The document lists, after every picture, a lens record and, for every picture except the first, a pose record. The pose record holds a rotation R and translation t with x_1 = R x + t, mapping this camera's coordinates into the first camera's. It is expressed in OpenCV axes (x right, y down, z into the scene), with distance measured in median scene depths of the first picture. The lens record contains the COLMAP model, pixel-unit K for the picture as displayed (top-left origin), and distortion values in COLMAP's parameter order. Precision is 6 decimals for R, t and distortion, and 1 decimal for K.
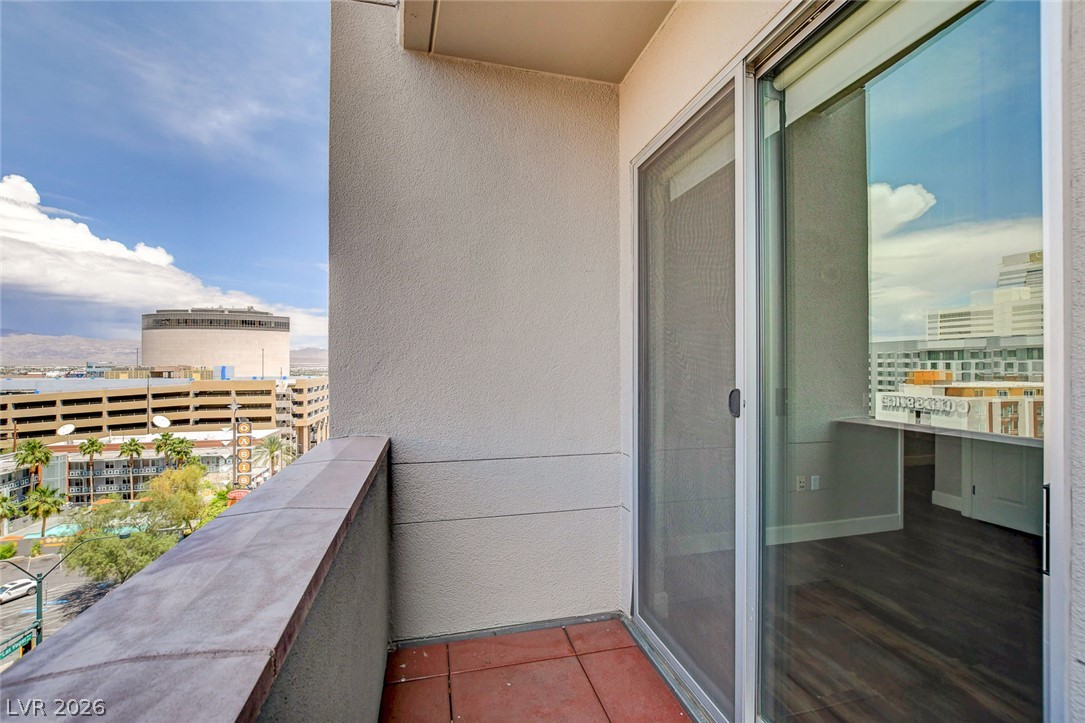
lens RADIAL K [[482.8, 0, 553.3], [0, 482.8, 362.8], [0, 0, 1]] dist [-0.029052, 0.009531]
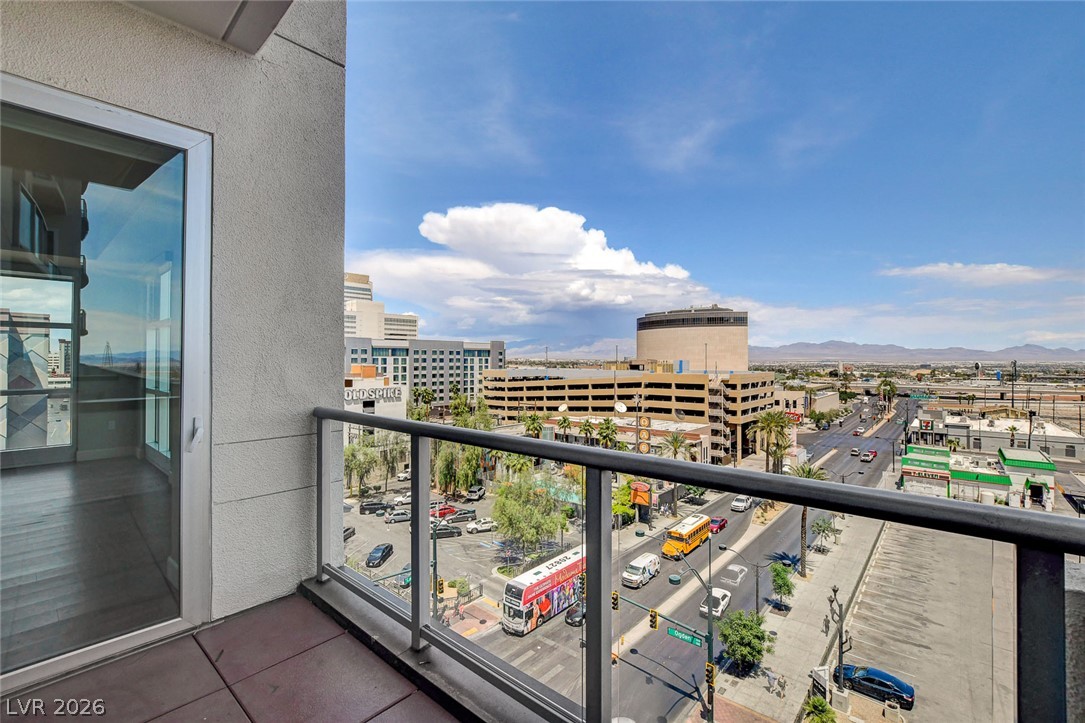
lens RADIAL K [[477.9, 0, 556.7], [0, 477.9, 353.1], [0, 0, 1]] dist [-0.023999, 0.009696]
pose [[0.582271, -0.007178, -0.812963, 0.043237], [-0.000450, 0.999958, -0.009152, 0.000211], [0.812995, 0.005695, 0.582243, 0.164007]]
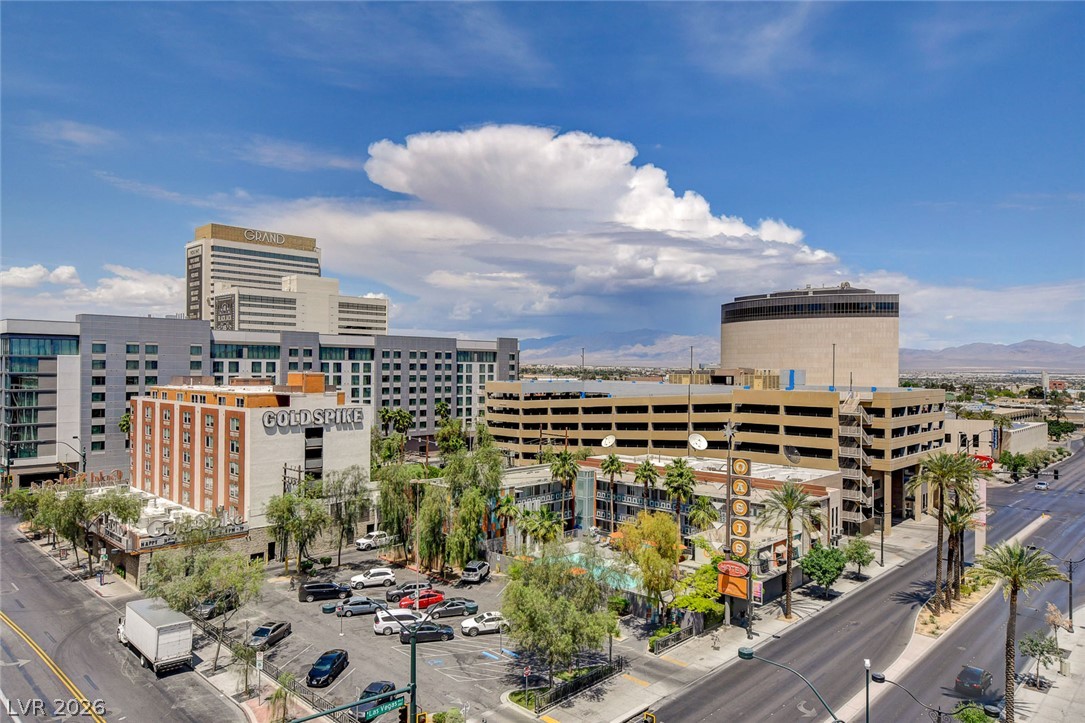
lens RADIAL K [[719.9, 0, 556.2], [0, 719.9, 365.0], [0, 0, 1]] dist [0.001119, 0.022276]
pose [[0.538170, 0.006496, -0.842811, 0.021654], [-0.008105, 0.999964, 0.002532, -0.000194], [0.842797, 0.005468, 0.538204, 0.170580]]
